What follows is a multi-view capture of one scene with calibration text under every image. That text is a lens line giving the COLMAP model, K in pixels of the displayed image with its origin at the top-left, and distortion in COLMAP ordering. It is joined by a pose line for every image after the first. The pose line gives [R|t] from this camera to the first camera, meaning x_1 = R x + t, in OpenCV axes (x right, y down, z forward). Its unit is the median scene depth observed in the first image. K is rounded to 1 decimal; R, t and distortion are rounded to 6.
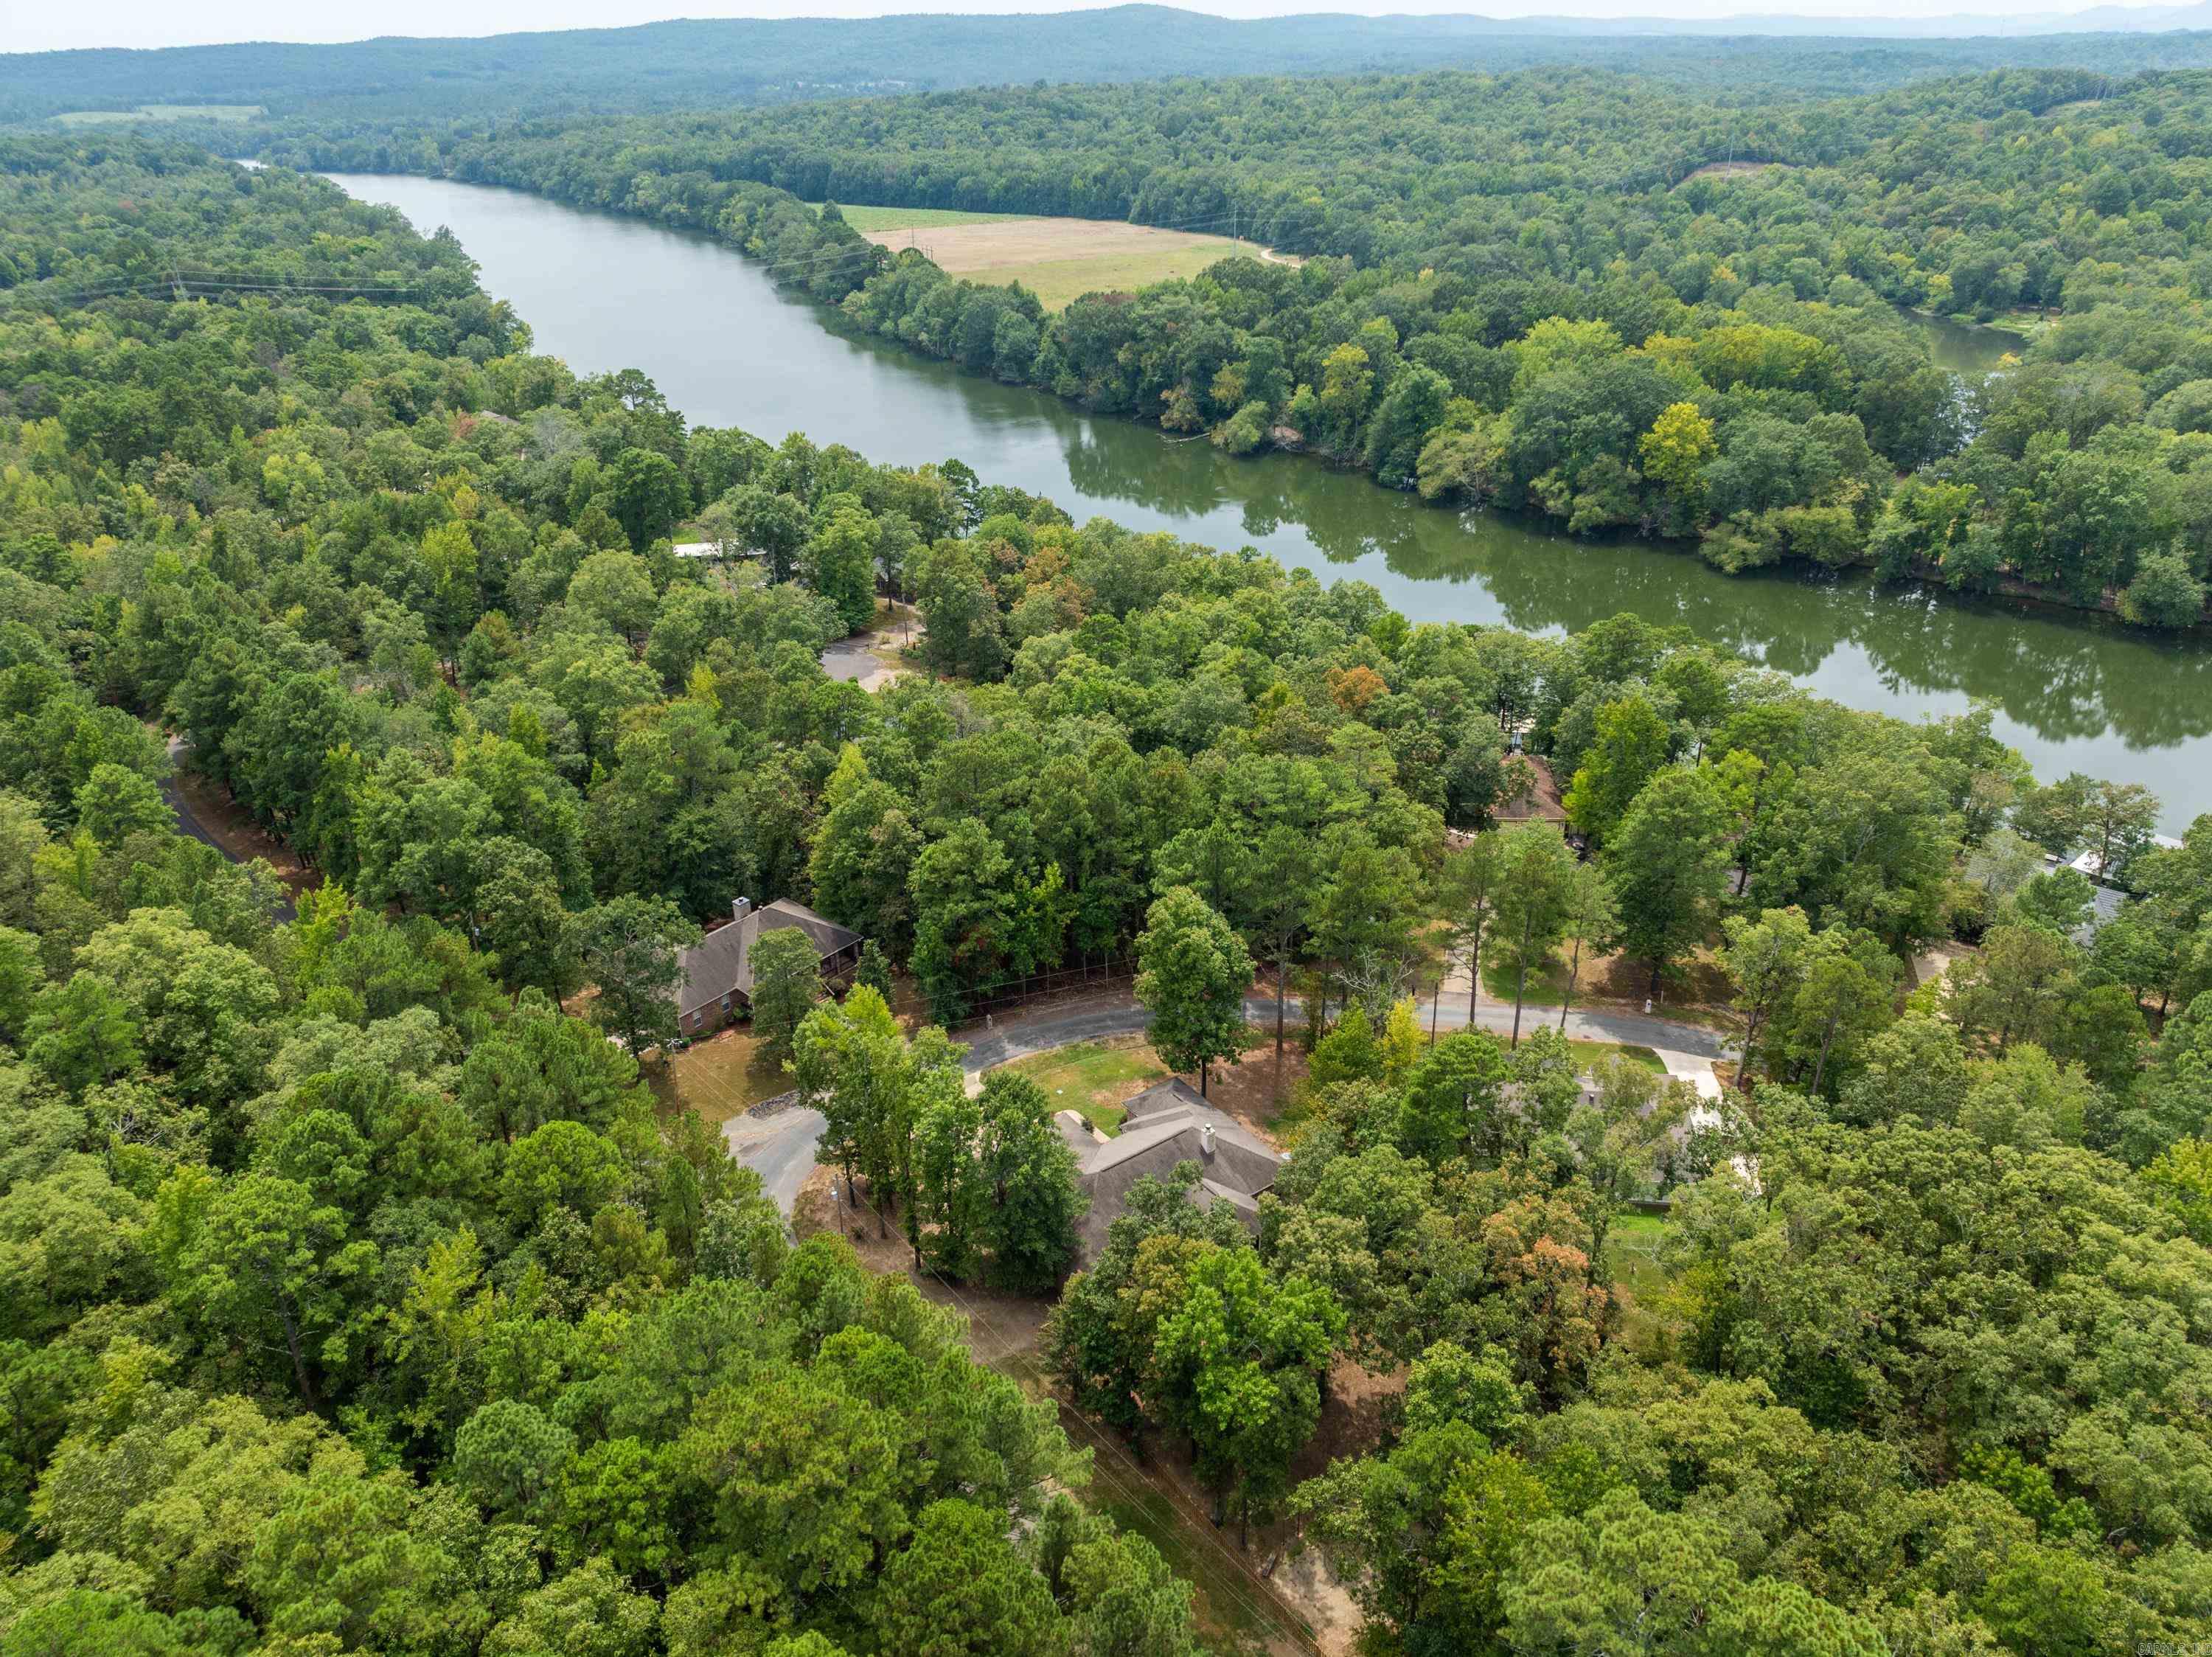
lens RADIAL K [[1557.2, 0, 1110.0], [0, 1557.2, 825.5], [0, 0, 1]] dist [-0.033729, -0.002543]
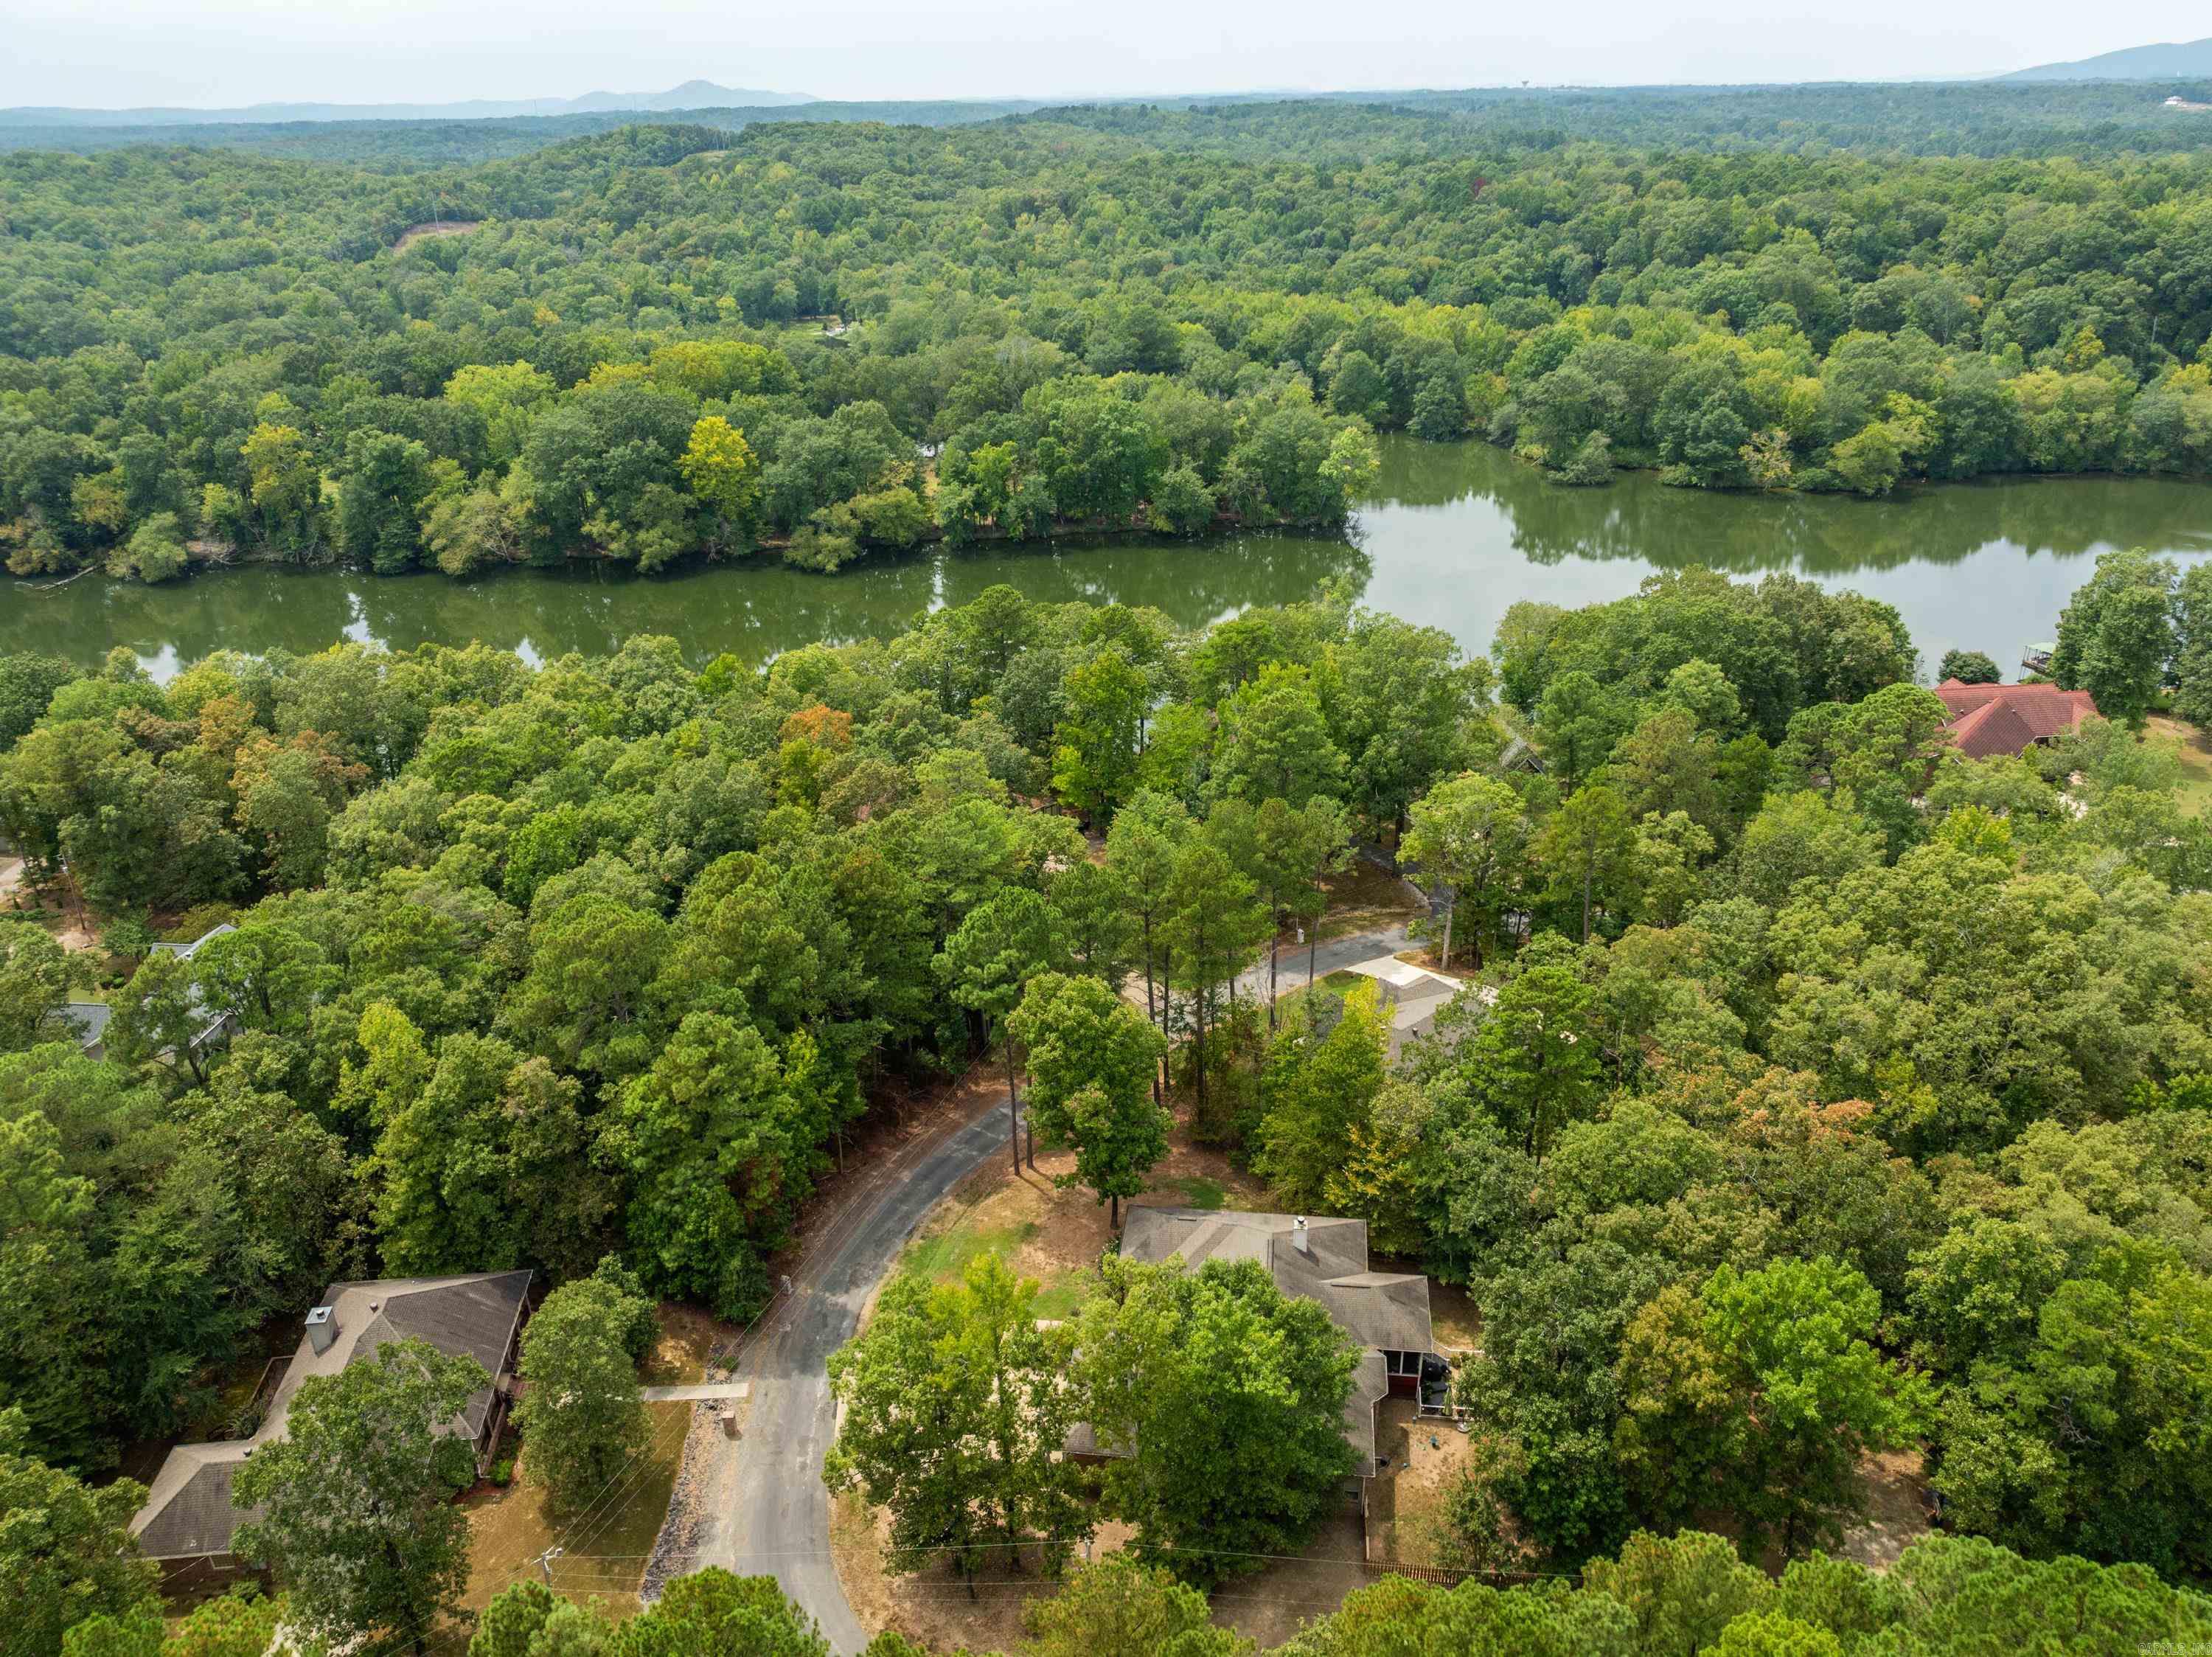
lens RADIAL K [[1557.2, 0, 1110.0], [0, 1557.2, 825.5], [0, 0, 1]] dist [-0.033729, -0.002543]
pose [[0.682208, -0.308377, 0.662945, -0.166799], [0.339902, 0.936533, 0.085861, -0.033429], [-0.647348, 0.166762, 0.743728, 0.161726]]
